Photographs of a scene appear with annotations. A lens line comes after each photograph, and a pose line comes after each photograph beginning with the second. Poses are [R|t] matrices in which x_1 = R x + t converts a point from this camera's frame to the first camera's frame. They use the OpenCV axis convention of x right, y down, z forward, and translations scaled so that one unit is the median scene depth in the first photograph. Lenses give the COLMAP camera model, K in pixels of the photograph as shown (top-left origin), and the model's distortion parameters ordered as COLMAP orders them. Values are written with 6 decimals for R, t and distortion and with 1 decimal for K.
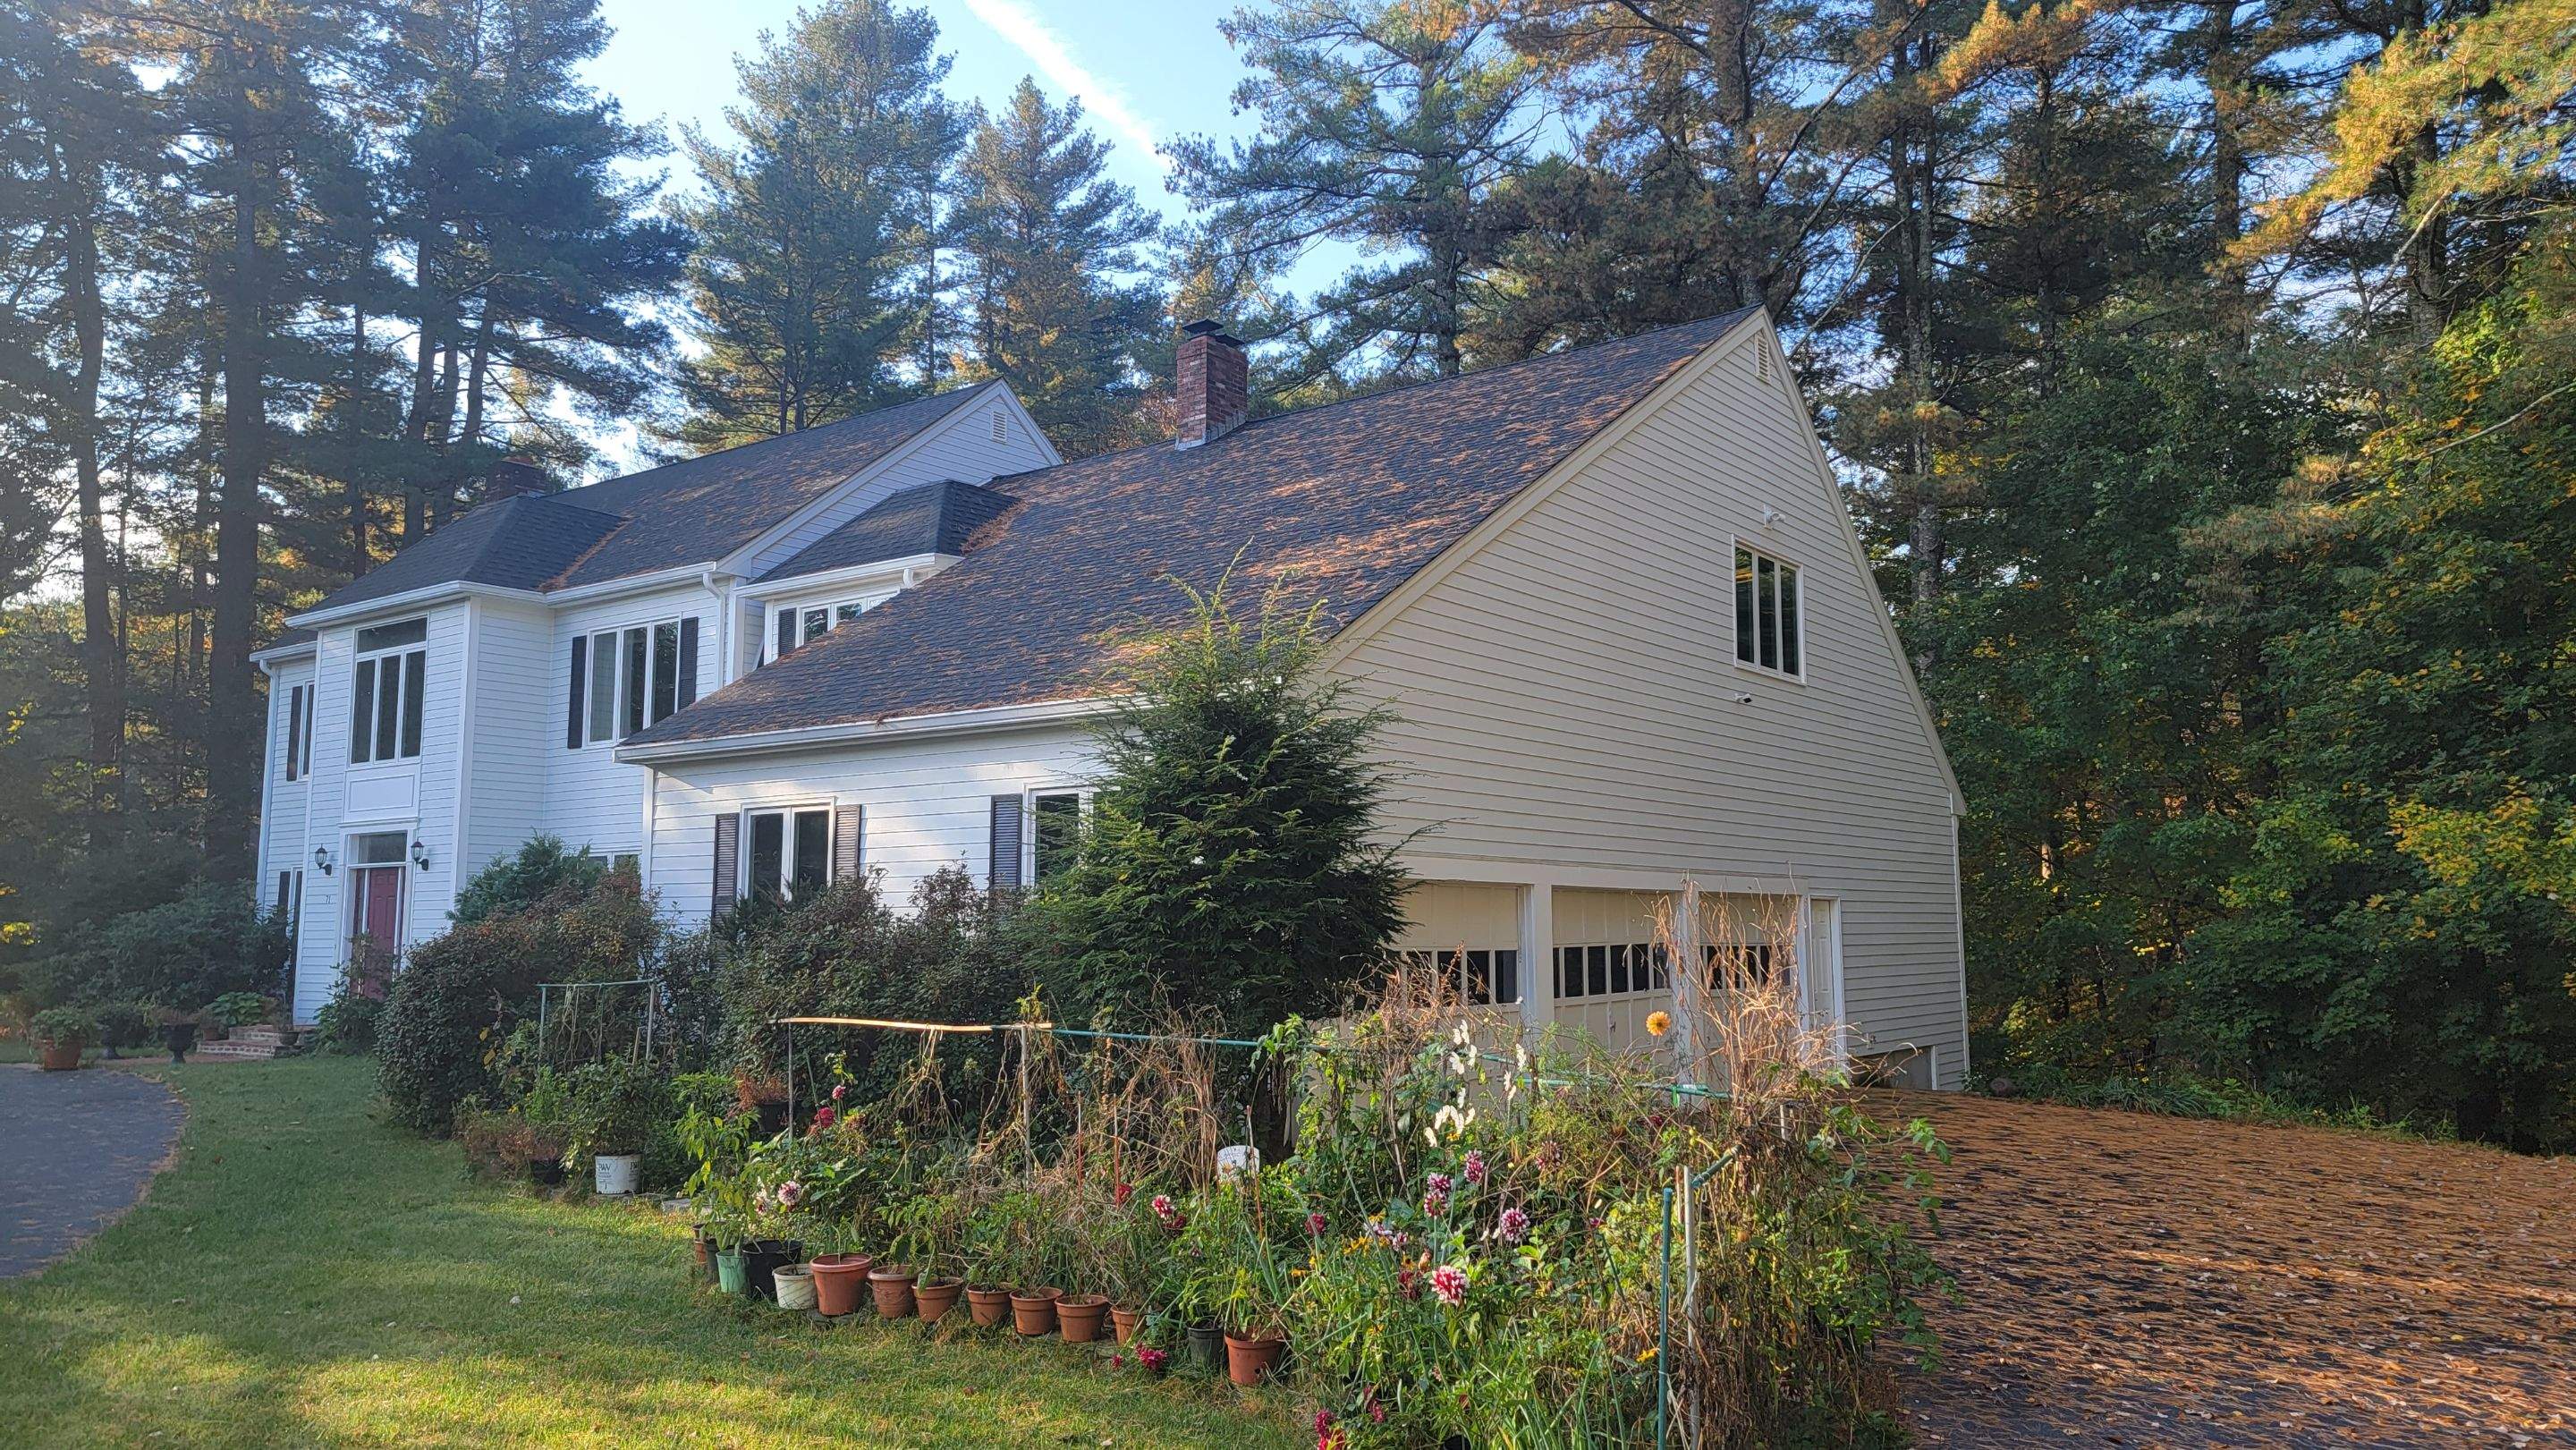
lens RADIAL K [[1788.6, 0, 1300.0], [0, 1788.6, 728.3], [0, 0, 1]] dist [0.048383, -0.025411]
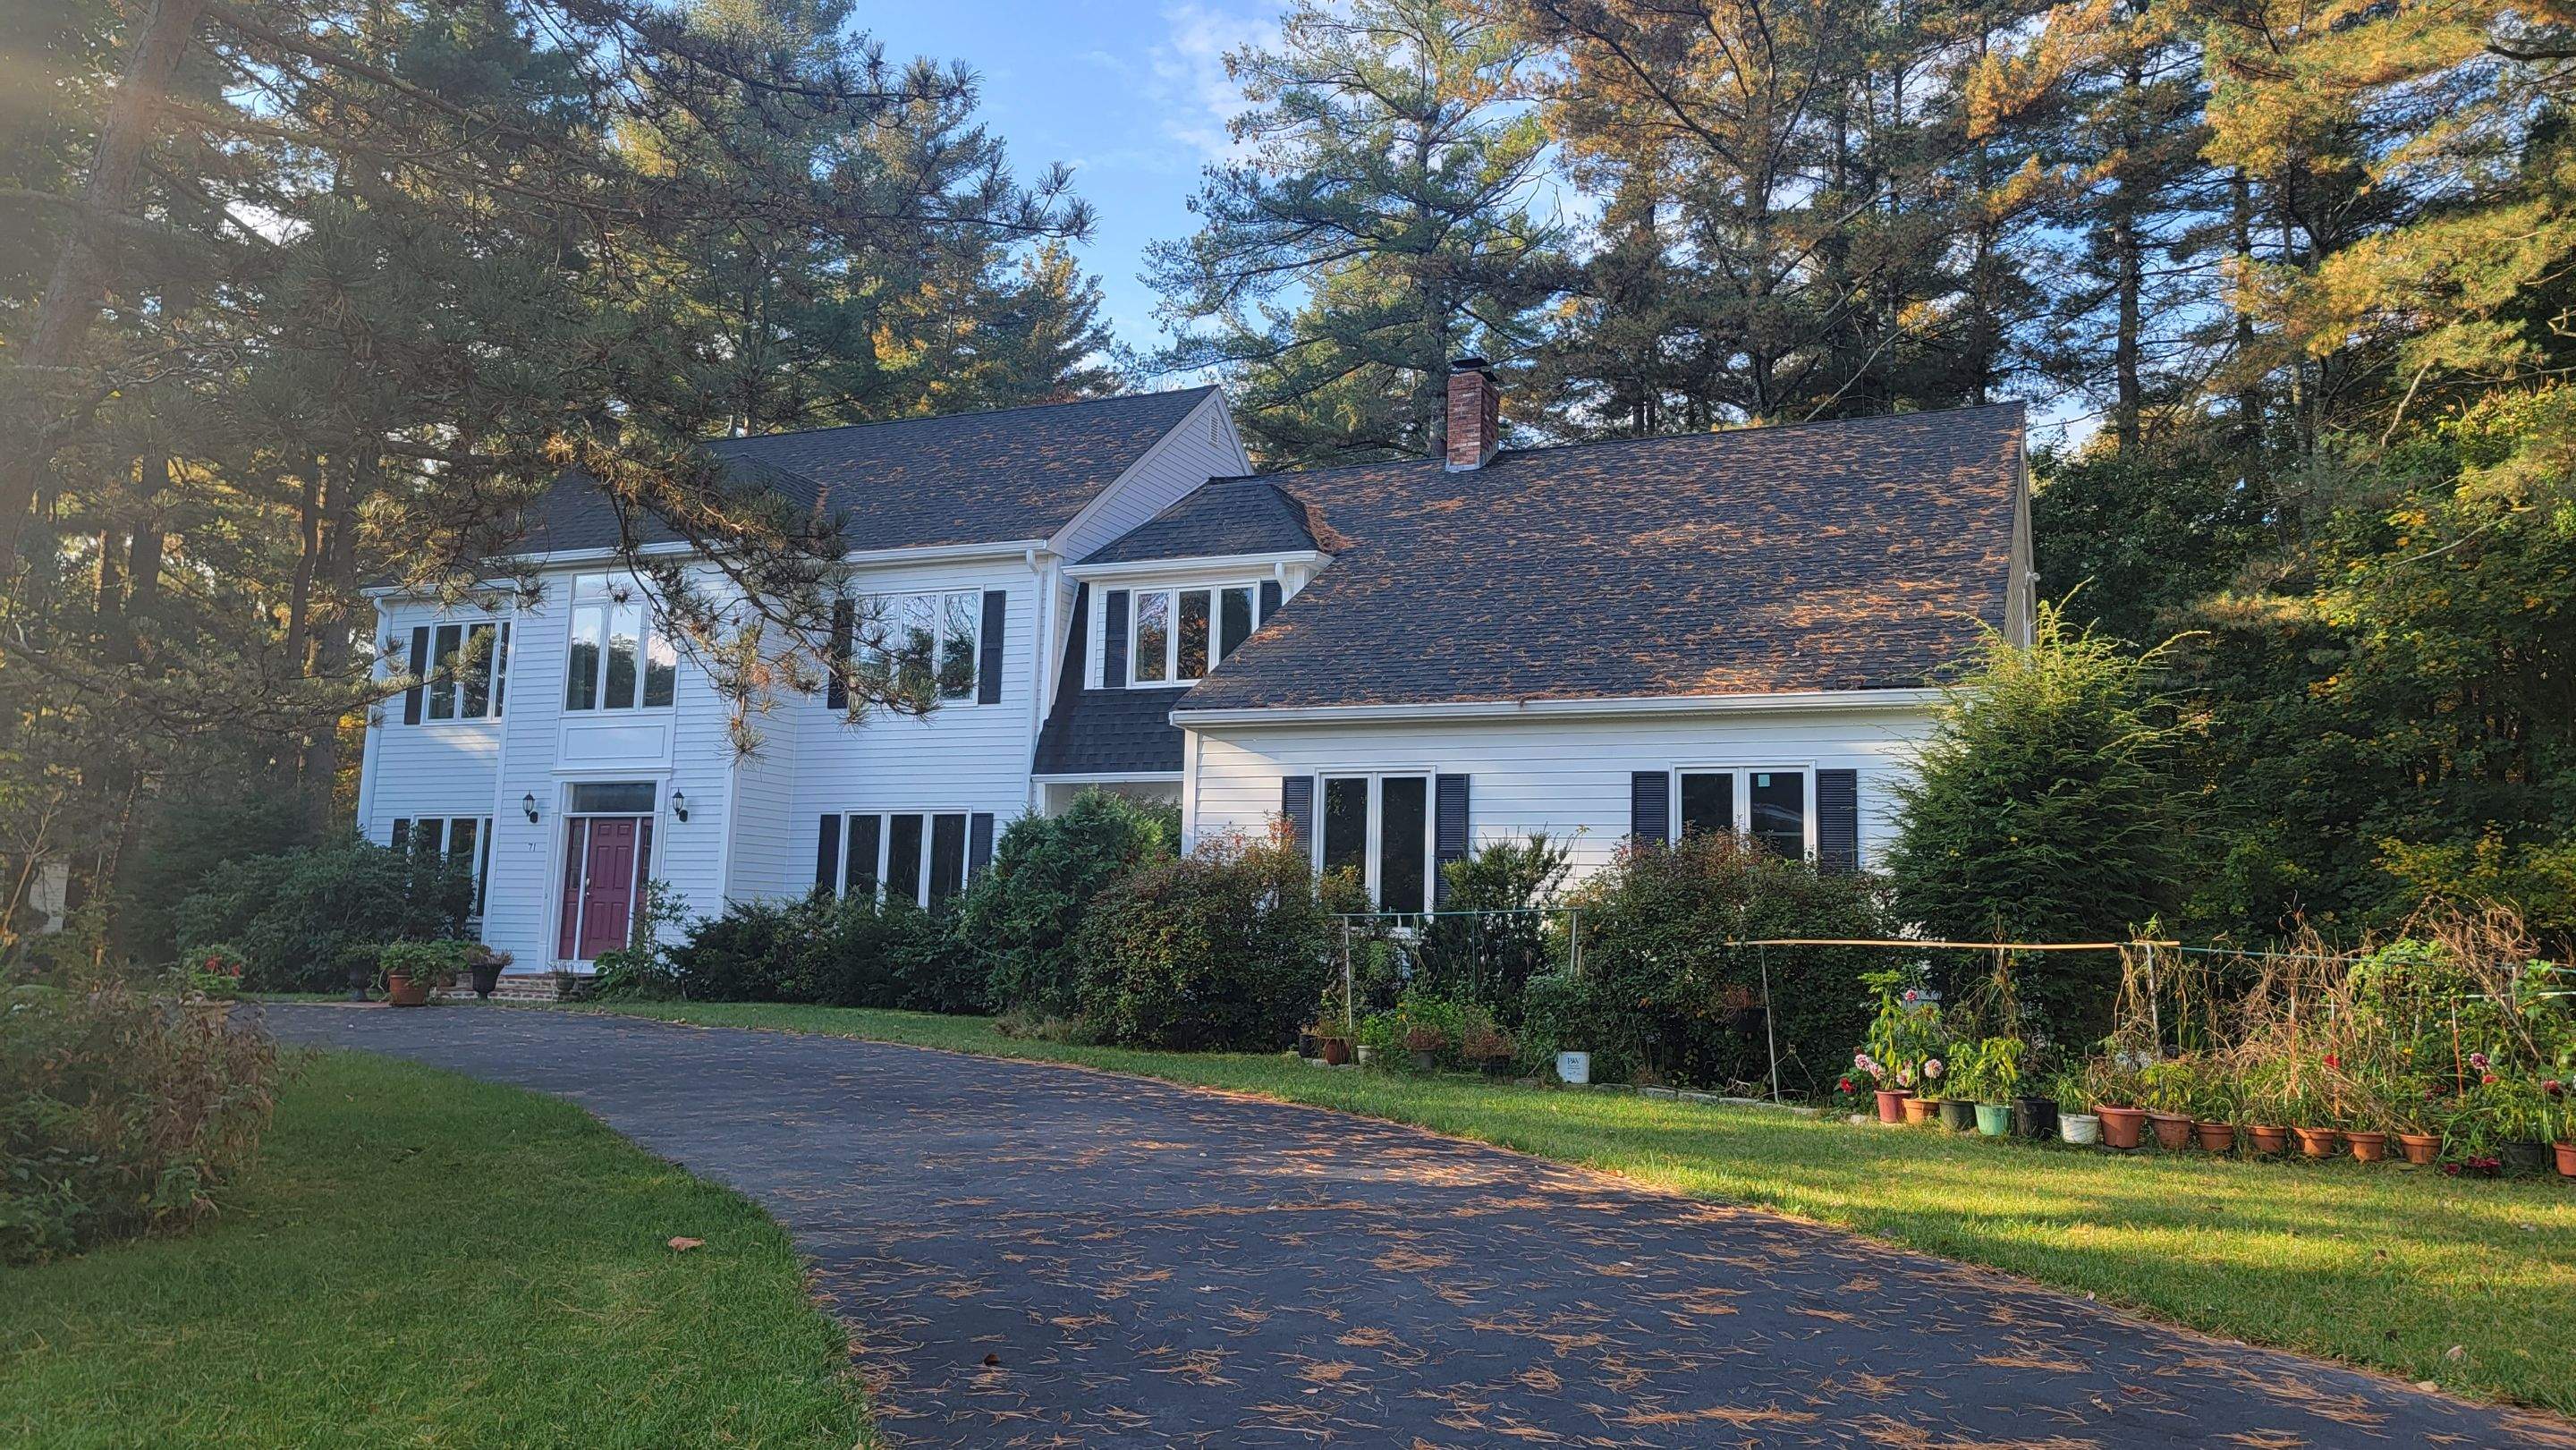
lens RADIAL K [[1788.6, 0, 1314.8], [0, 1788.6, 717.4], [0, 0, 1]] dist [0.048383, -0.025411]
pose [[0.970430, 0.058737, 0.234129, -0.362864], [-0.055547, 0.998252, -0.020202, 0.020774], [-0.234907, 0.006599, 0.971996, -0.050259]]
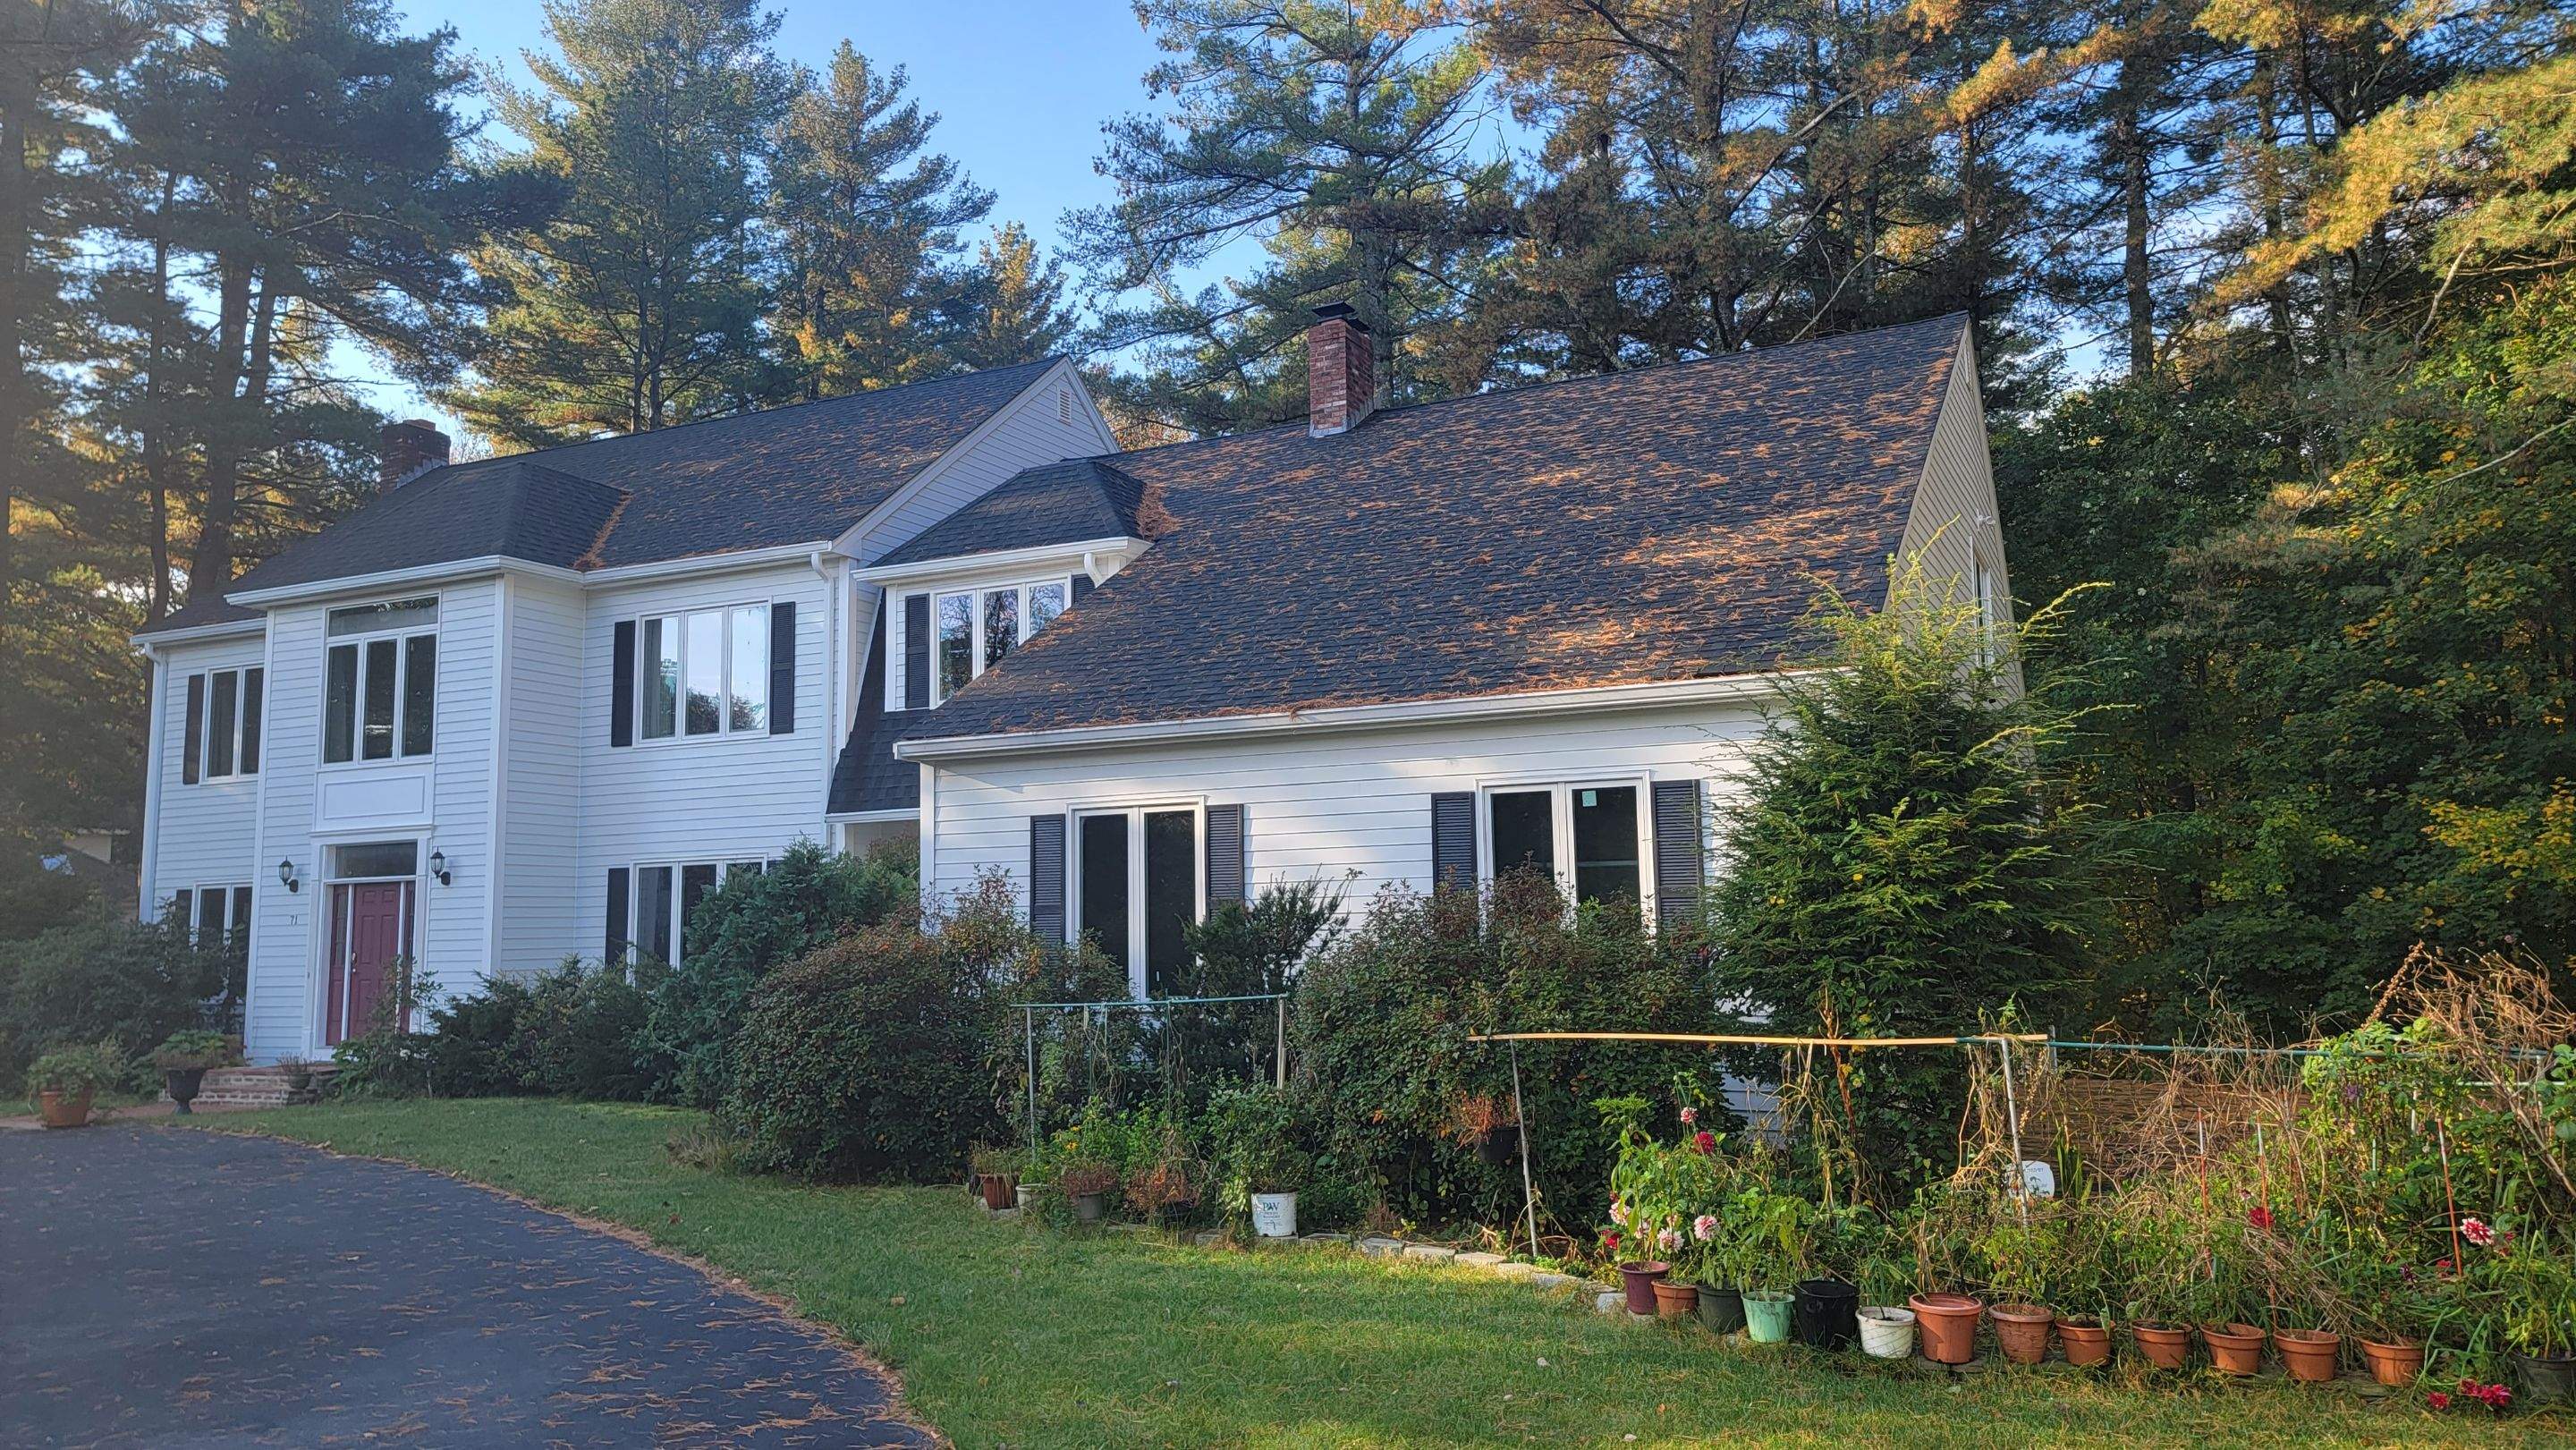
lens RADIAL K [[1788.6, 0, 1314.0], [0, 1788.6, 728.9], [0, 0, 1]] dist [0.048383, -0.025411]
pose [[0.980353, 0.005838, 0.197167, -0.232658], [-0.005082, 0.999978, -0.004336, 0.004477], [-0.197188, 0.003248, 0.980360, 0.054568]]
